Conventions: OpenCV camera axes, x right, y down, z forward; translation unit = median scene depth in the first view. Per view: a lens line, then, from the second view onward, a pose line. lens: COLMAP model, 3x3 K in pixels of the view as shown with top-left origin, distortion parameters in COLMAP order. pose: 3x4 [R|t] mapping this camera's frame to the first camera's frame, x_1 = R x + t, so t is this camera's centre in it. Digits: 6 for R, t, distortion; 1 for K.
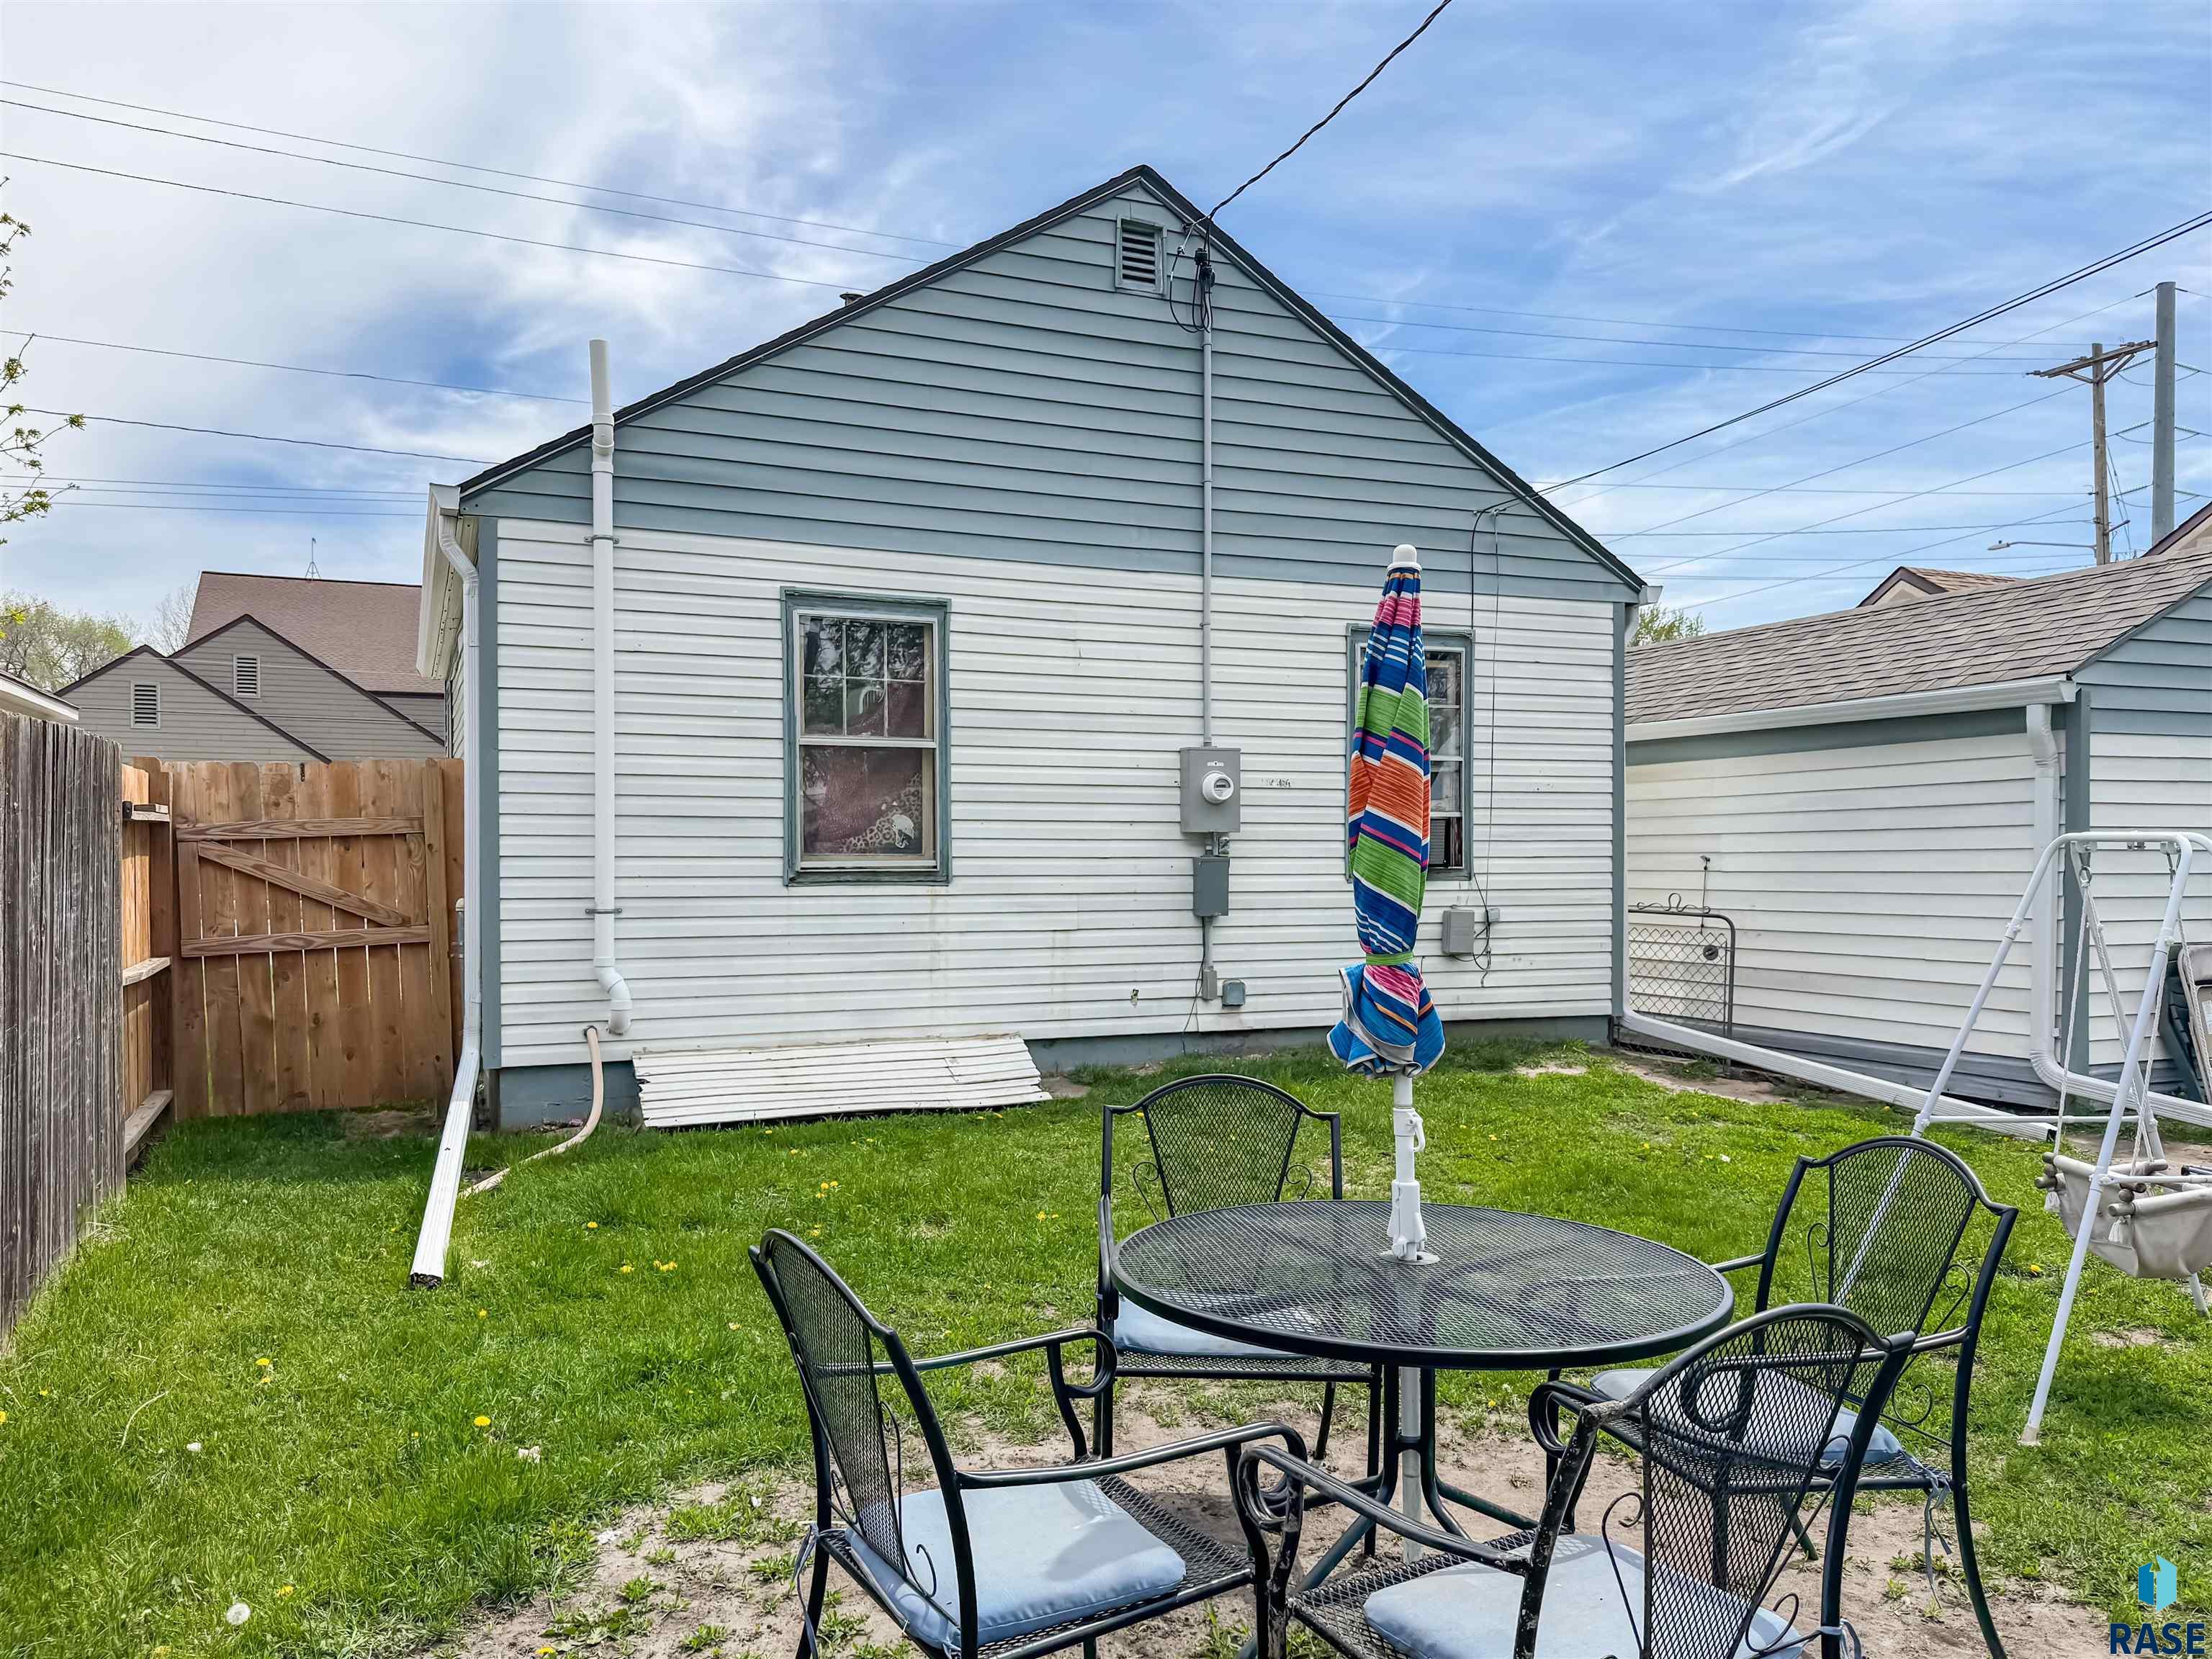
lens RADIAL K [[1625.5, 0, 1089.7], [0, 1625.5, 874.0], [0, 0, 1]] dist [0.177163, -0.342507]
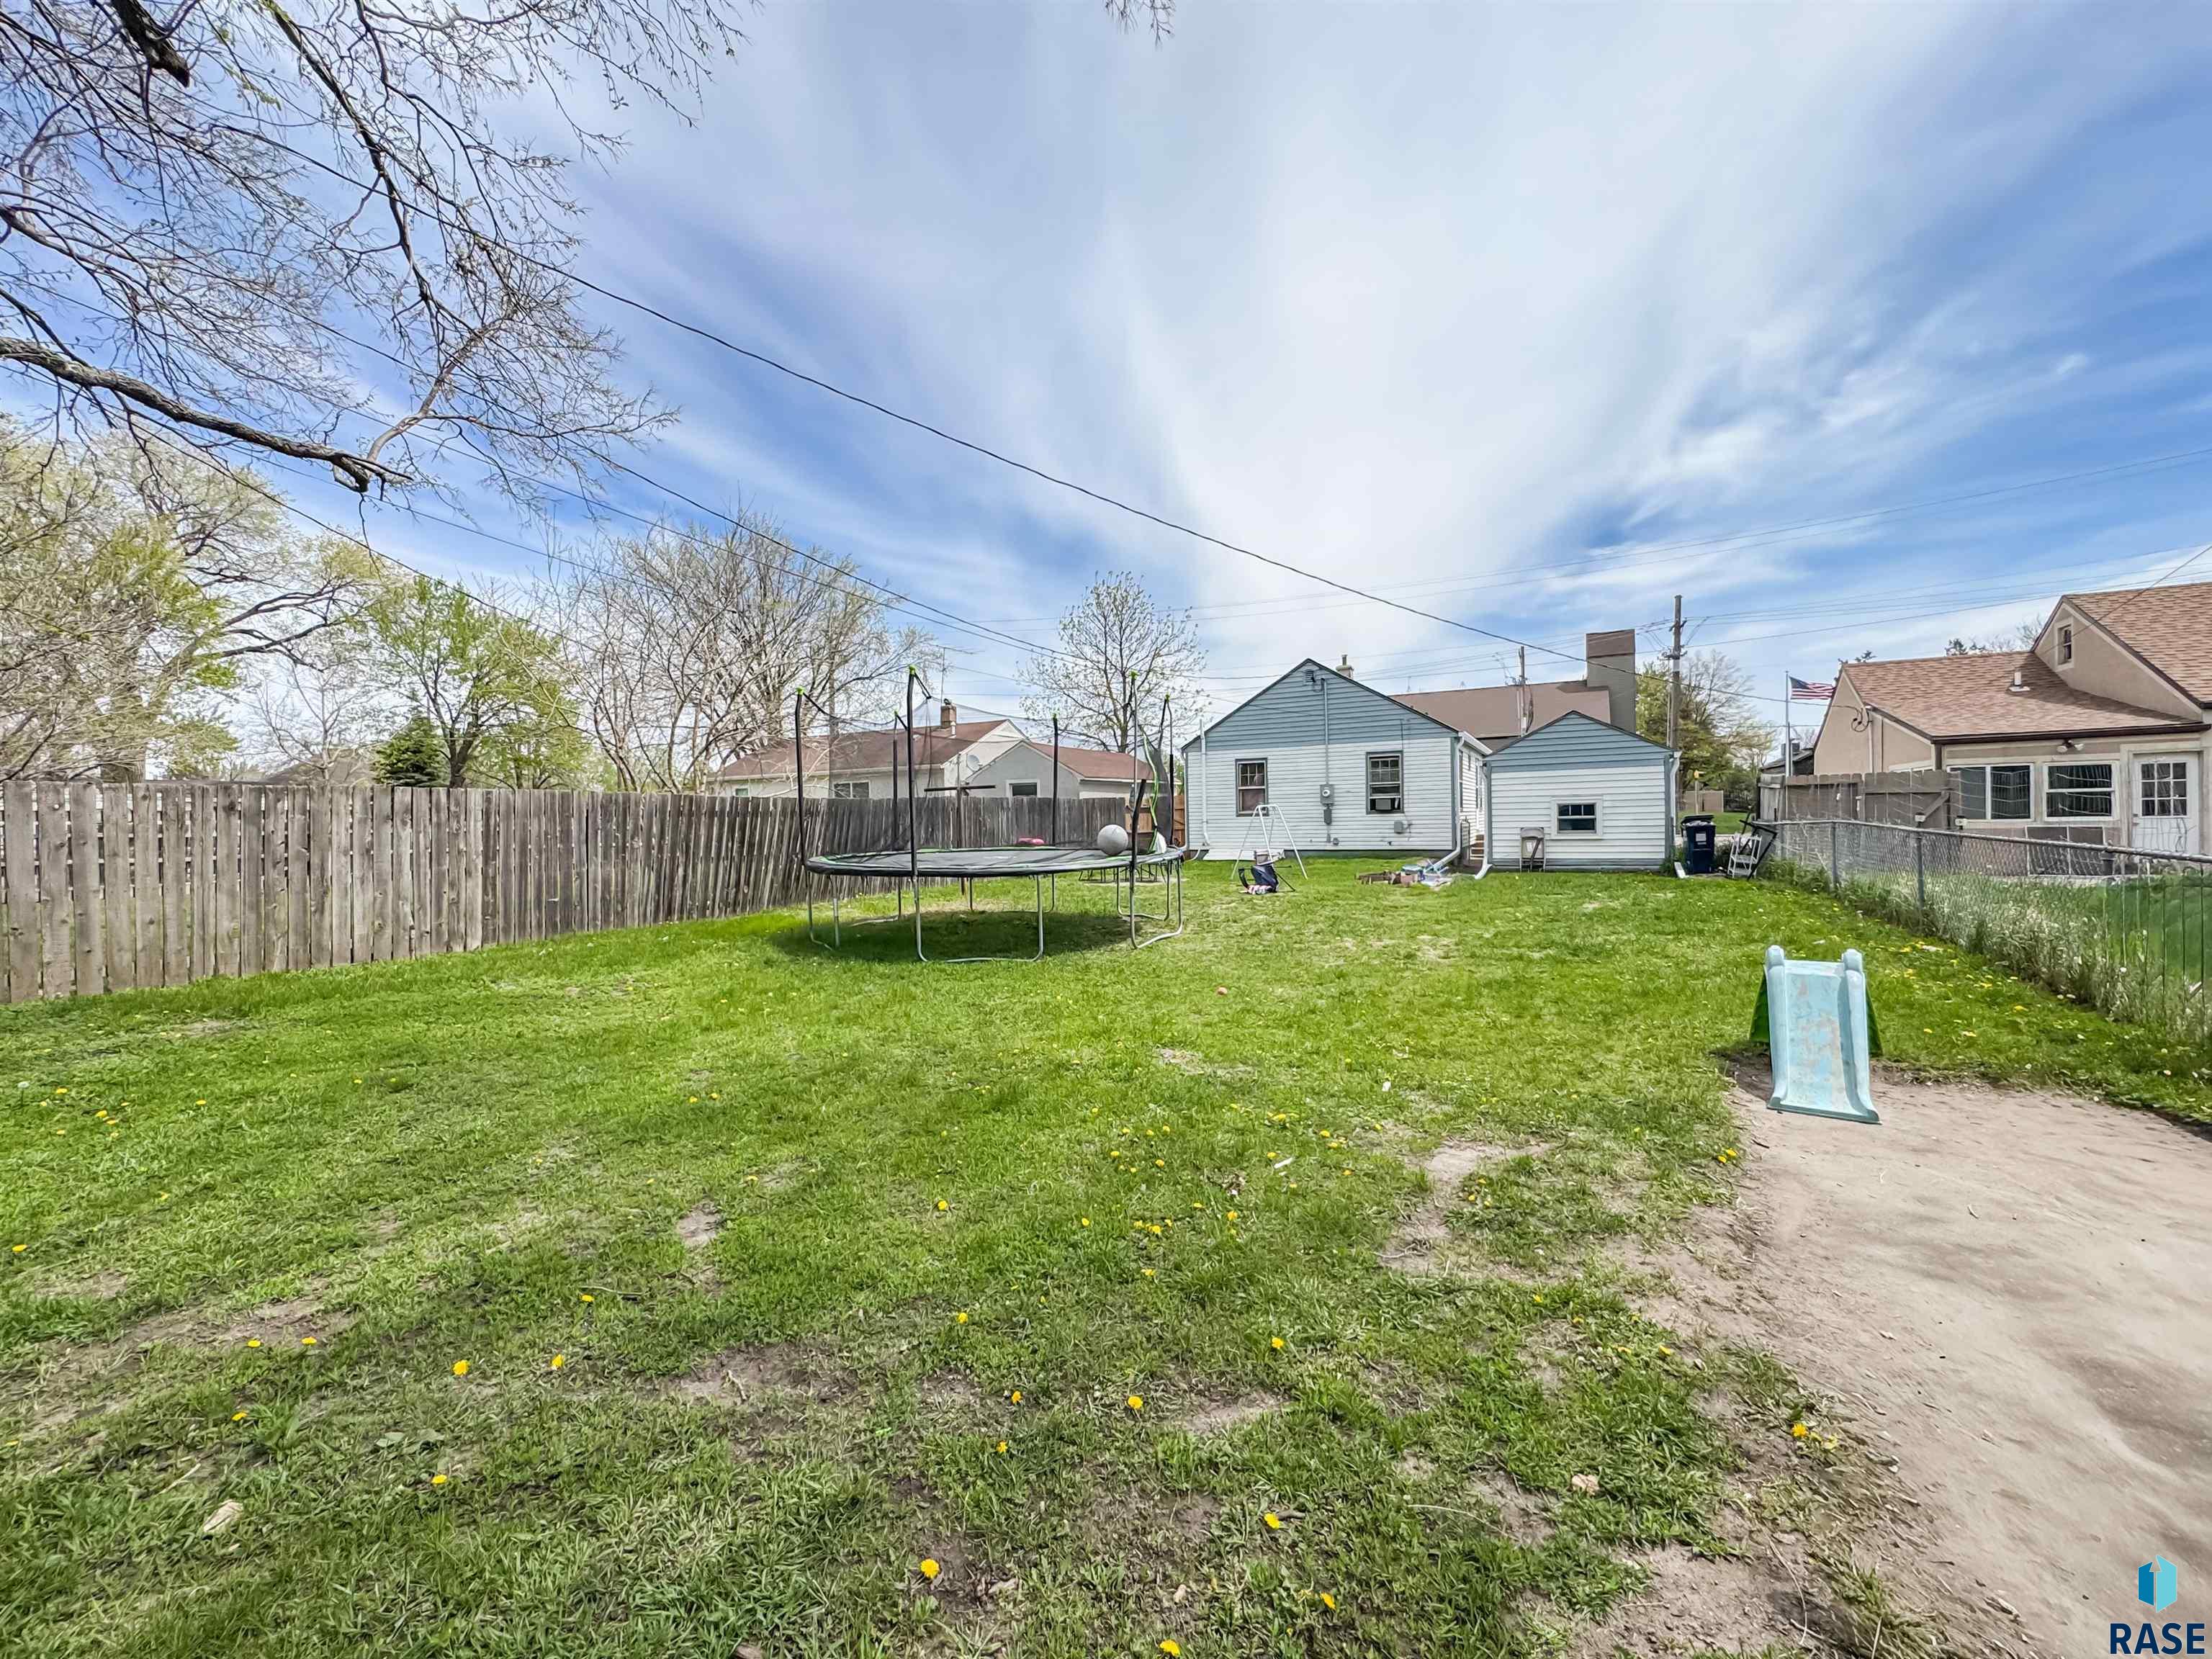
lens RADIAL K [[883.5, 0, 1110.8], [0, 883.5, 833.3], [0, 0, 1]] dist [-0.002885, 0.000479]
pose [[0.632657, -0.002232, -0.774429, 1.539977], [0.008488, 0.999956, 0.004052, 0.039152], [0.774385, -0.009136, 0.632648, -0.945640]]
